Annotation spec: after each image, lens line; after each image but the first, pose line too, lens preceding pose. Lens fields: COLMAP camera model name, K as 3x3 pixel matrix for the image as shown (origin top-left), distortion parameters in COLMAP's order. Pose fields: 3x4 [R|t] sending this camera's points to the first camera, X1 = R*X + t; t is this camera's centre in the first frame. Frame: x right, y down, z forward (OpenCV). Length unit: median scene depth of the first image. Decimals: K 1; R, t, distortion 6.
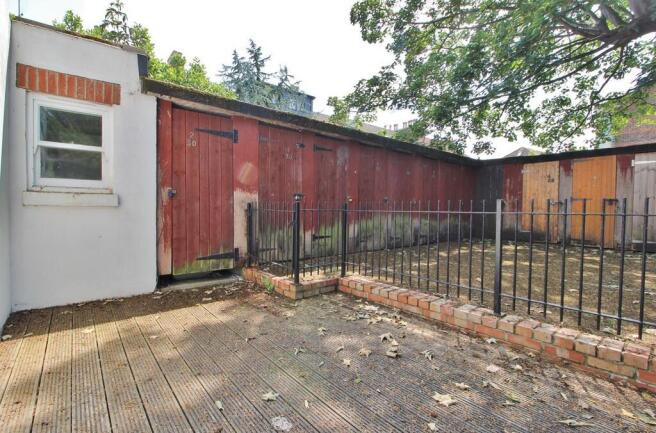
lens RADIAL K [[308.4, 0, 329.2], [0, 308.4, 216.0], [0, 0, 1]] dist [-0.003561, -0.003551]
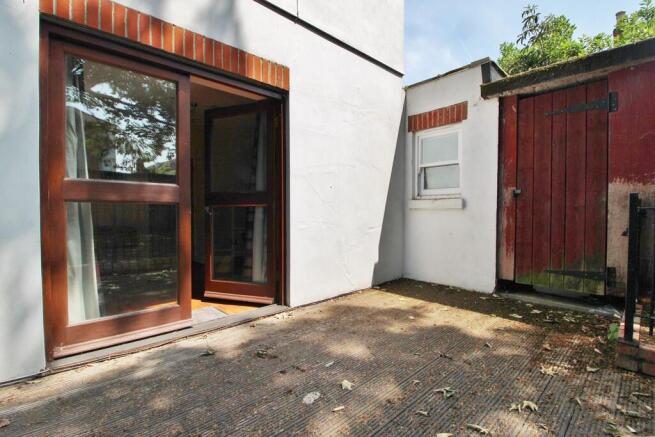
lens RADIAL K [[307.9, 0, 328.5], [0, 307.9, 217.1], [0, 0, 1]] dist [-0.003561, -0.003551]
pose [[0.046071, 0.005649, -0.998922, 0.403367], [-0.024241, 0.999696, 0.004535, 0.007314], [0.998644, 0.024006, 0.046194, 0.420703]]
